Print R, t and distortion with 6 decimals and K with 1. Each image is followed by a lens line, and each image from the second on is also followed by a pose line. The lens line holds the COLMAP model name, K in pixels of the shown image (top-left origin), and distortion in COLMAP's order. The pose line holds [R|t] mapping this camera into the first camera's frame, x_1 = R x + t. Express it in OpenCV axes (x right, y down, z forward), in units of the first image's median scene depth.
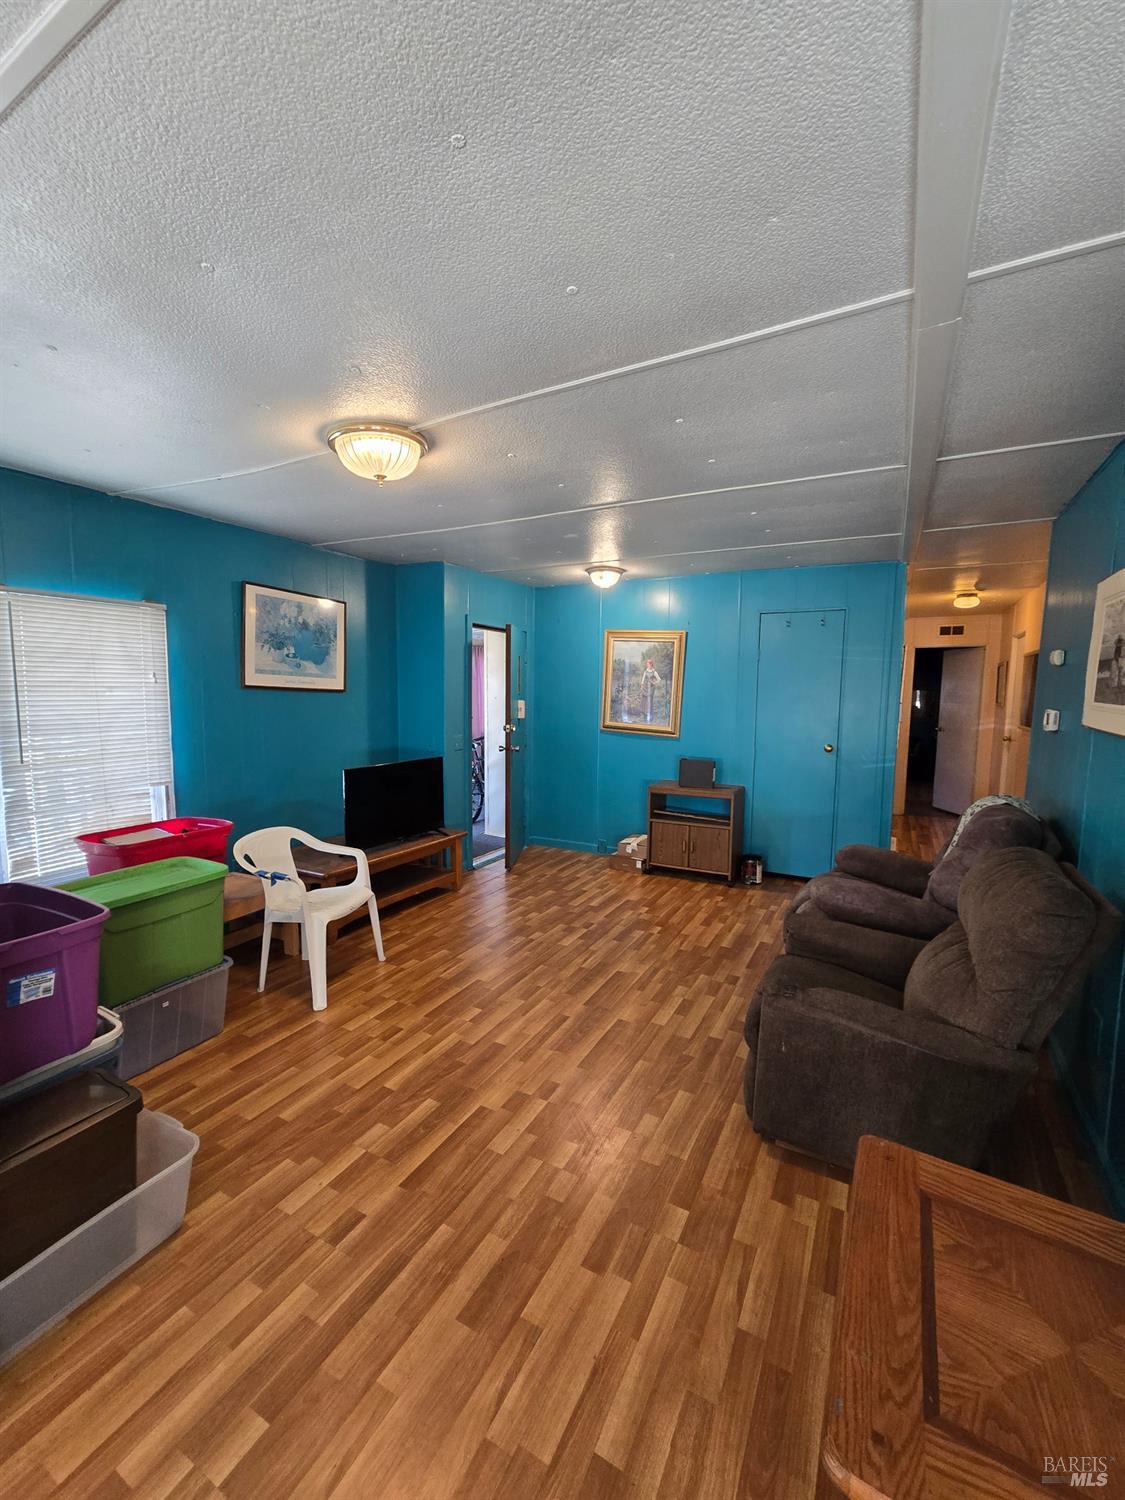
lens RADIAL K [[613.3, 0, 564.9], [0, 613.3, 755.3], [0, 0, 1]] dist [-0.004245, 0.002035]
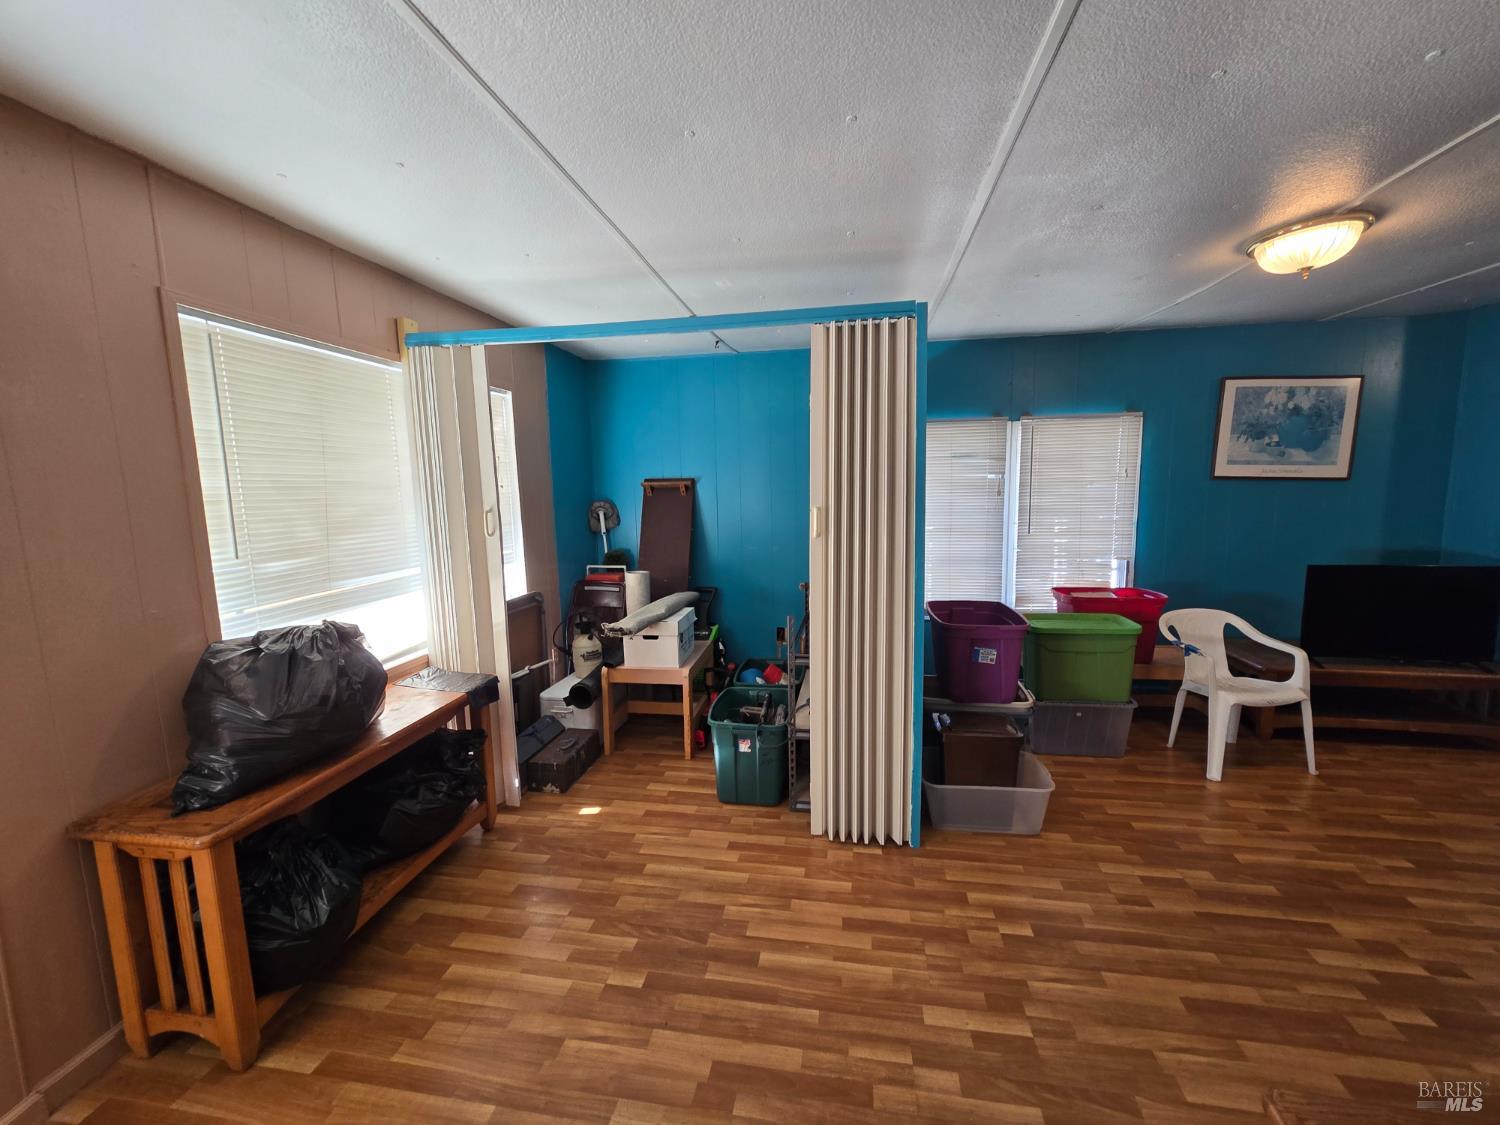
lens RADIAL K [[613.3, 0, 755.2], [0, 613.3, 559.9], [0, 0, 1]] dist [-0.004245, 0.002035]
pose [[0.321932, 0.100611, -0.941402, 0.287122], [-0.075911, 0.993879, 0.080260, 0.006400], [0.943715, 0.045625, 0.327599, -0.114666]]
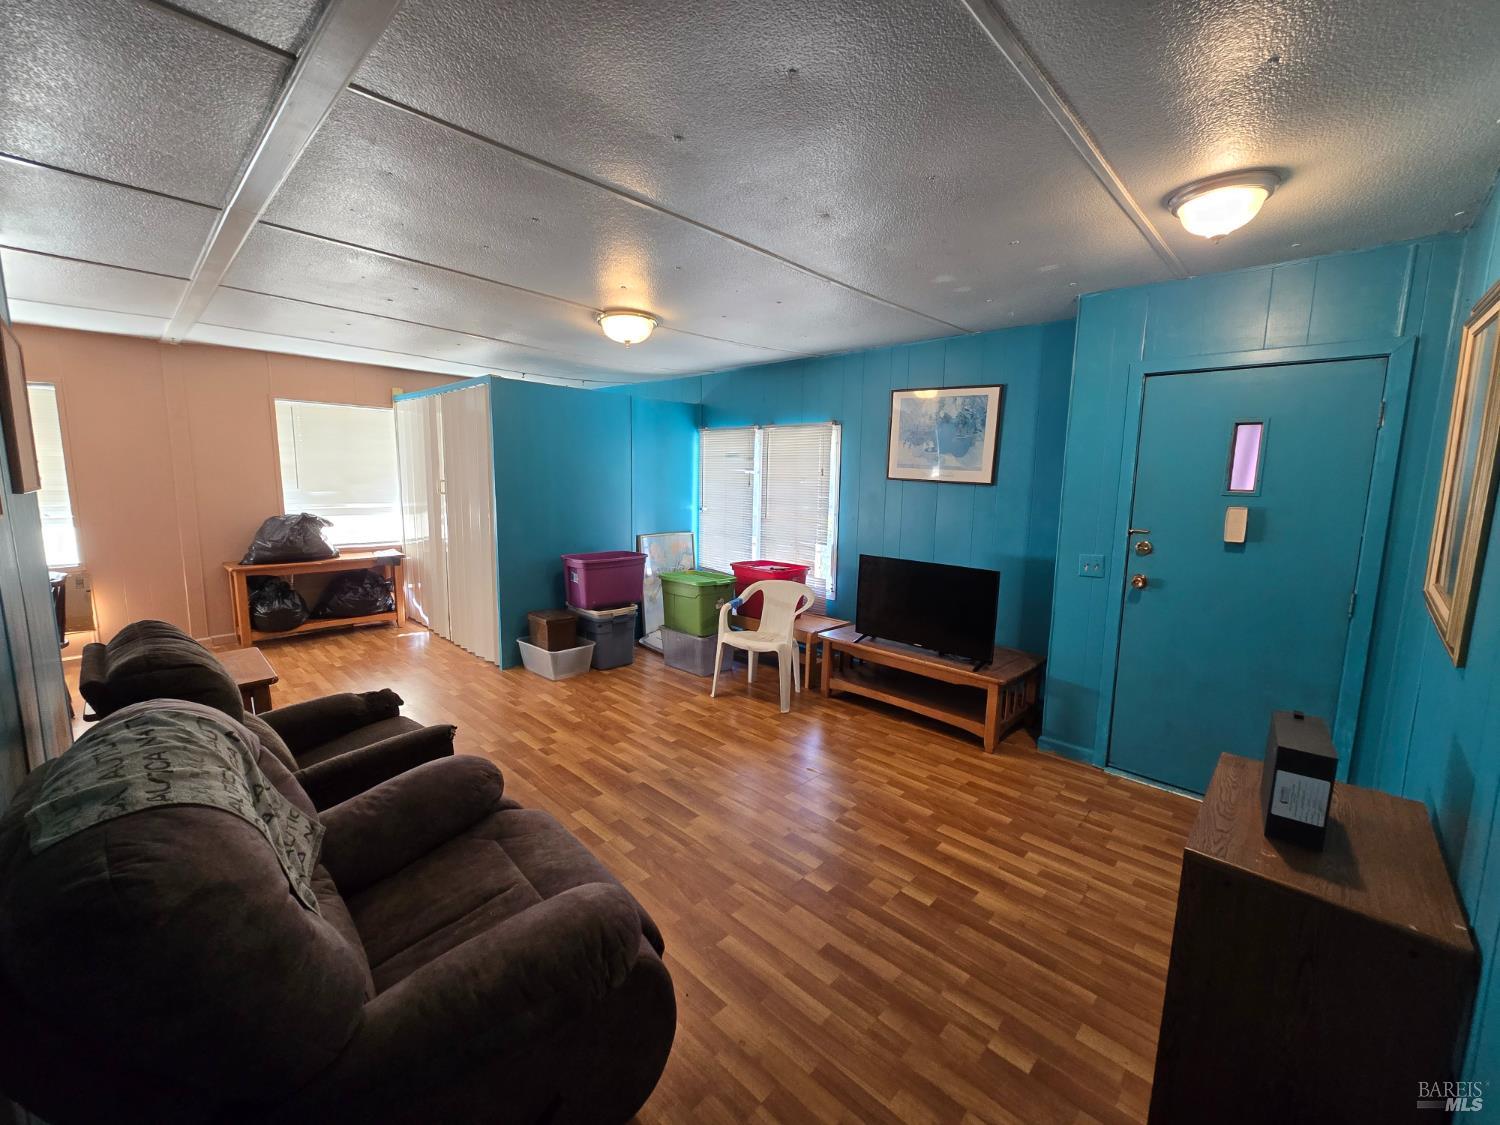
lens RADIAL K [[613.3, 0, 755.8], [0, 613.3, 555.3], [0, 0, 1]] dist [-0.004245, 0.002035]
pose [[-0.259729, 0.105649, -0.959885, 0.863414], [-0.125267, 0.981913, 0.141969, -0.123996], [0.957522, 0.157115, -0.241797, 1.282869]]
